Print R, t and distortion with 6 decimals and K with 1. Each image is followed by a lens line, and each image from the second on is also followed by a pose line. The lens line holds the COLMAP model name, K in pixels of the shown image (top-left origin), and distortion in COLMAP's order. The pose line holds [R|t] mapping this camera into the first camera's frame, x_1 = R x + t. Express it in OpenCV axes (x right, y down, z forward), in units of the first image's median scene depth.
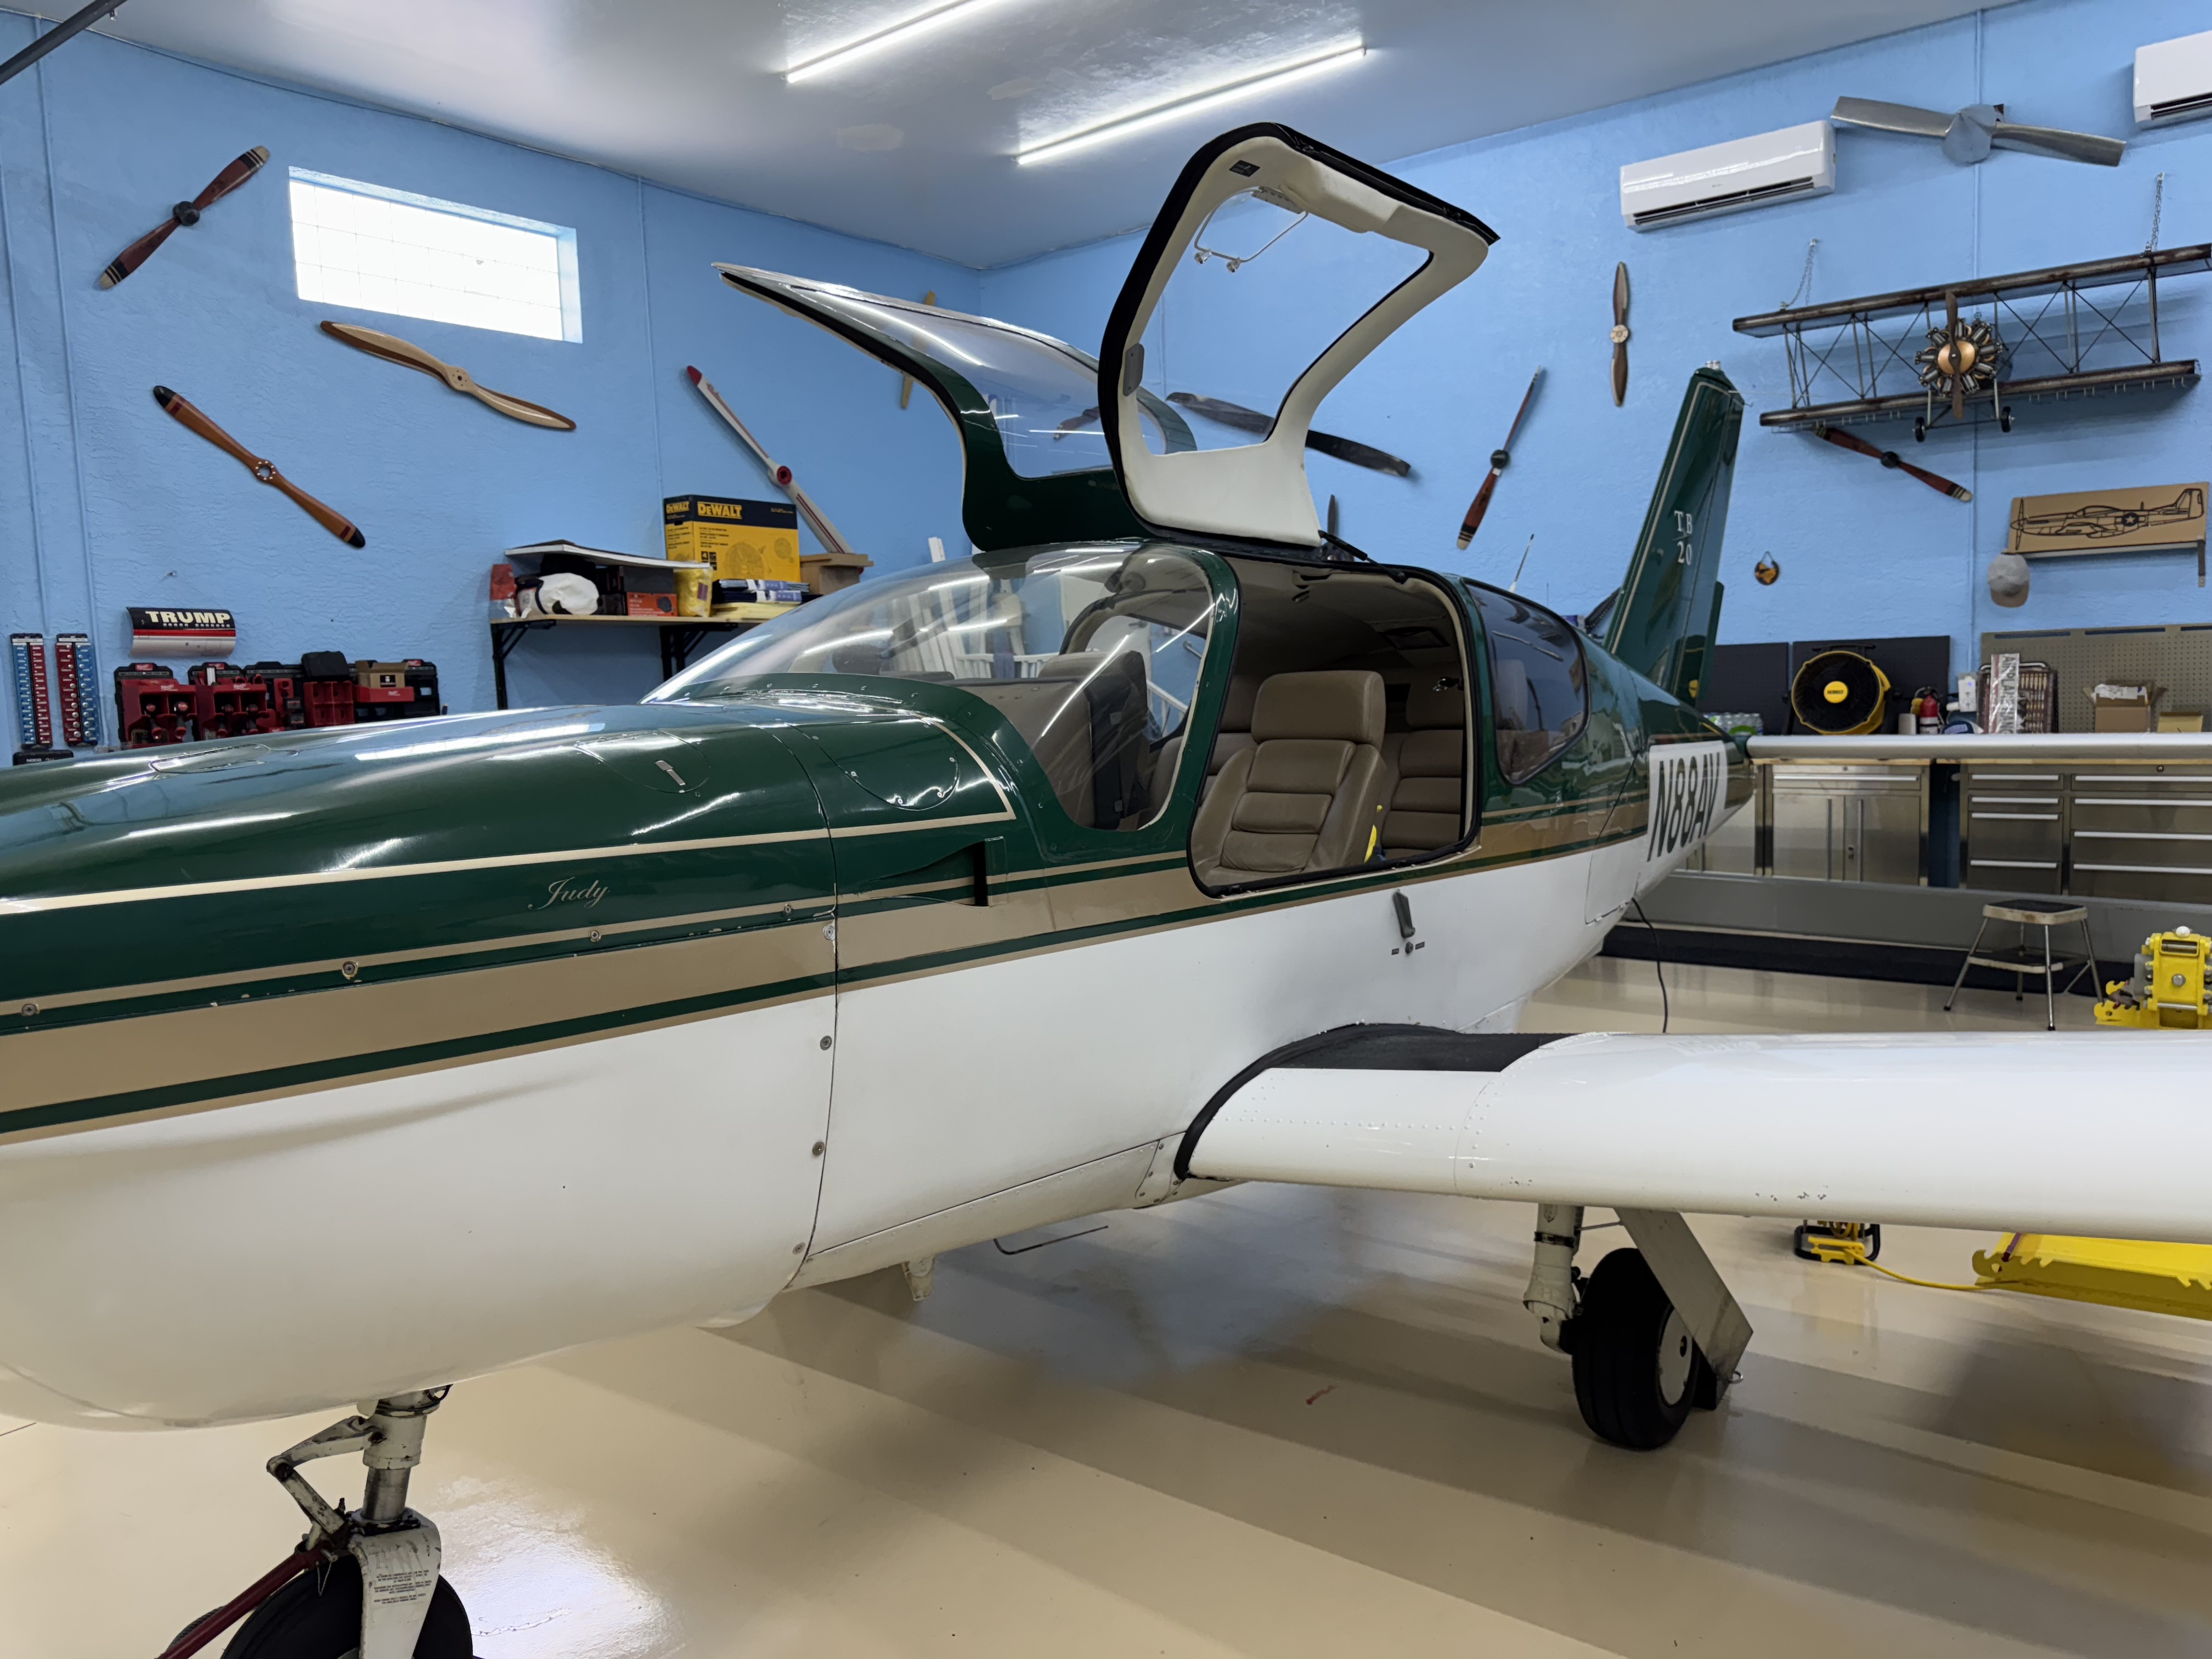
lens RADIAL K [[1566.4, 0, 1098.3], [0, 1566.4, 825.3], [0, 0, 1]] dist [0.054070, -0.066835]
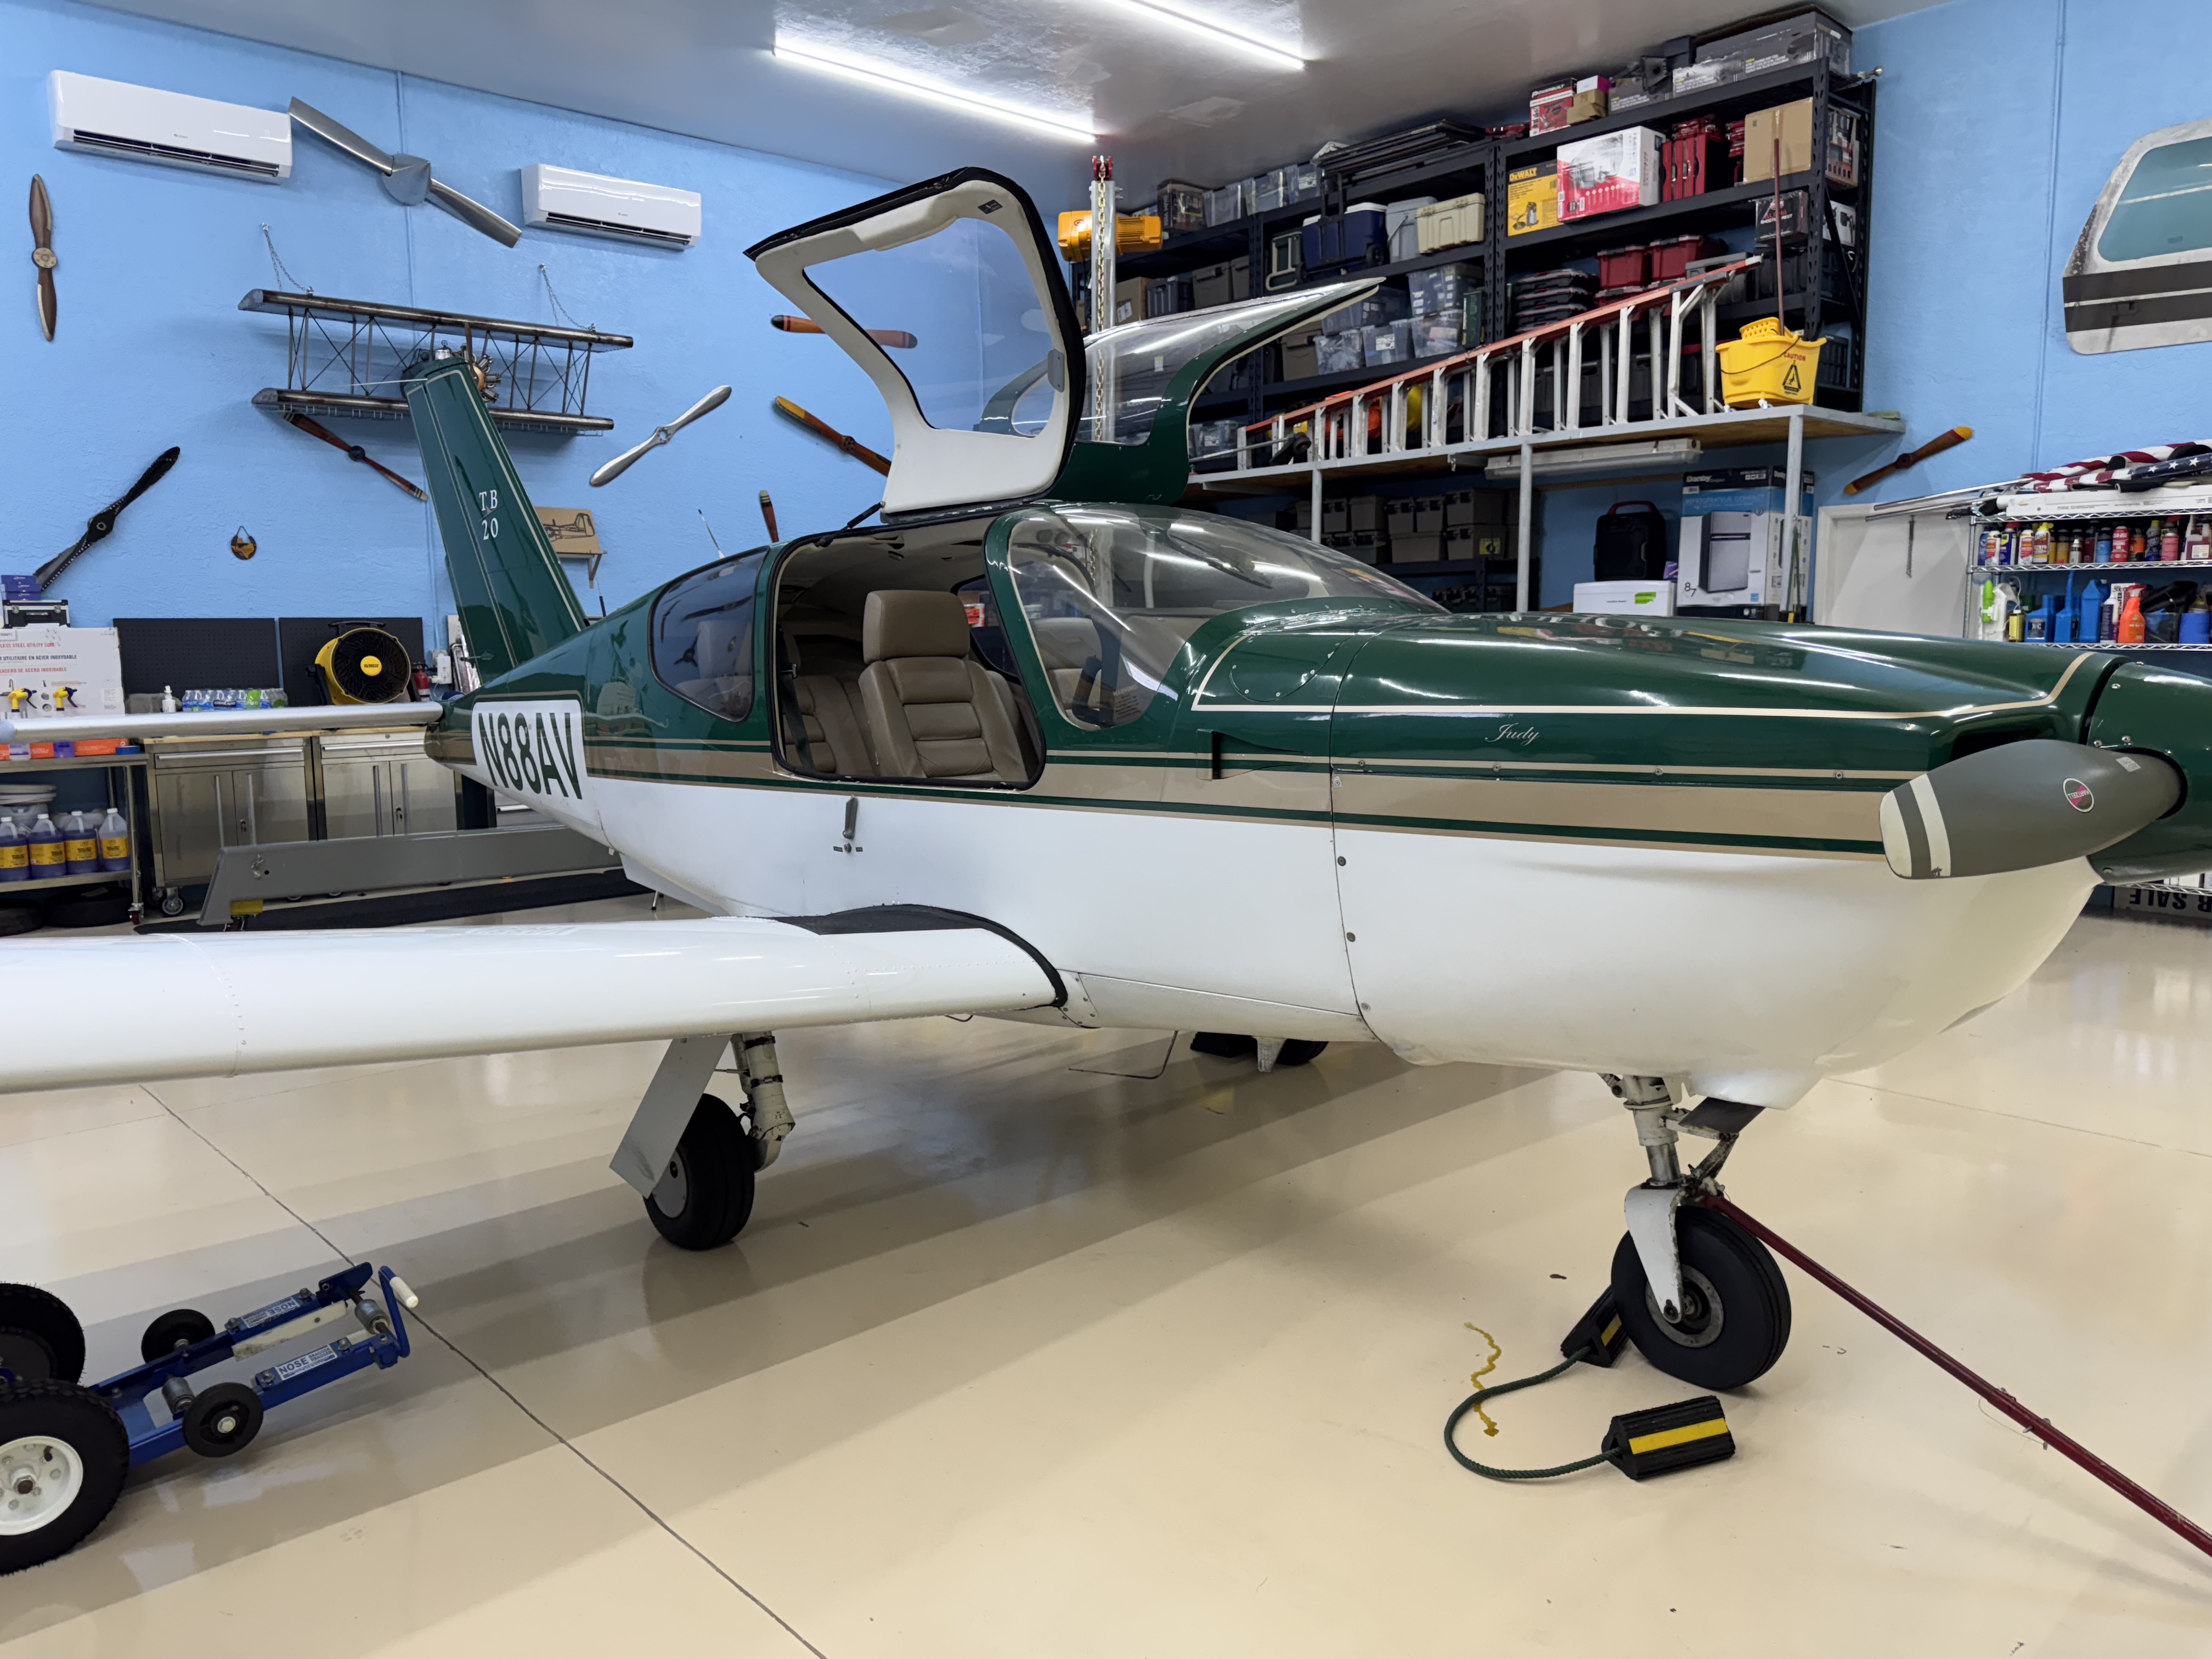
lens RADIAL K [[1568.5, 0, 1115.3], [0, 1568.5, 837.0], [0, 0, 1]] dist [-0.006871, -0.004050]
pose [[0.165747, -0.093077, 0.981766, -0.502846], [0.095840, 0.992344, 0.077900, -0.003317], [-0.981500, 0.081181, 0.173399, 0.329428]]
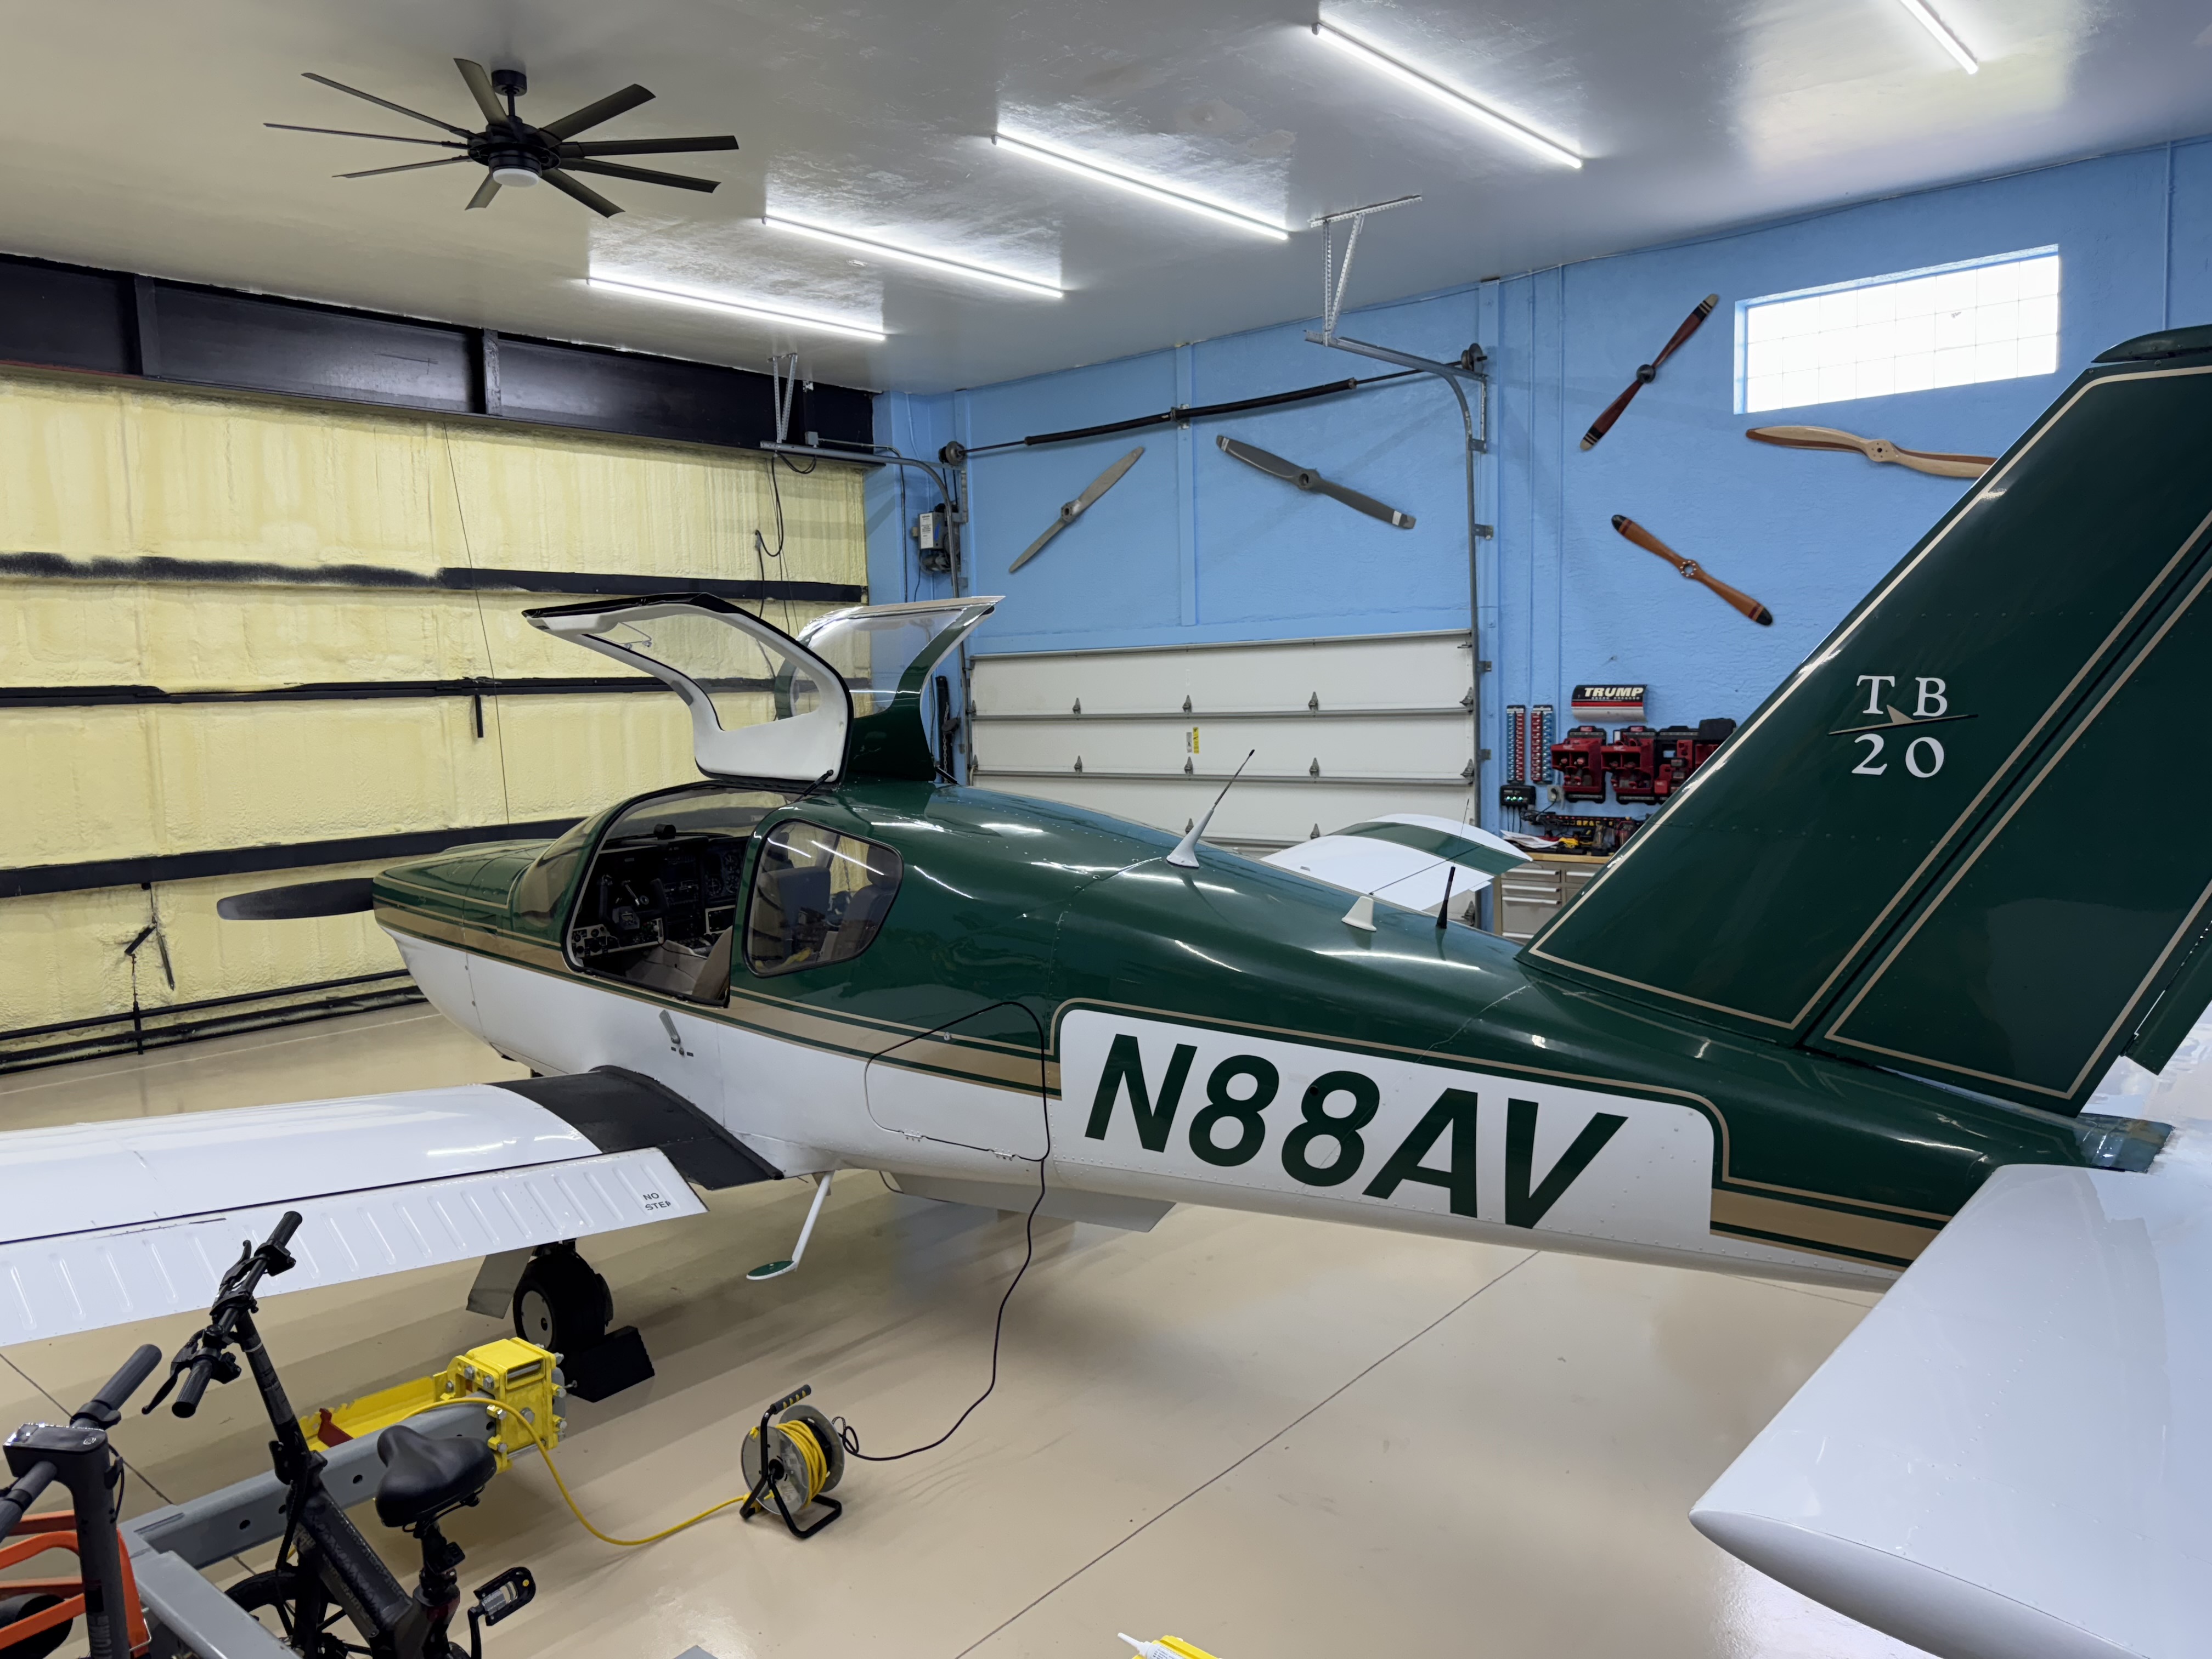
lens RADIAL K [[1552.5, 0, 1082.5], [0, 1552.5, 820.6], [0, 0, 1]] dist [0.129111, -0.201788]
pose [[-0.057559, 0.127284, -0.990195, 0.702098], [-0.065223, 0.989241, 0.130953, -0.158047], [0.996209, 0.072121, -0.048638, 0.598877]]
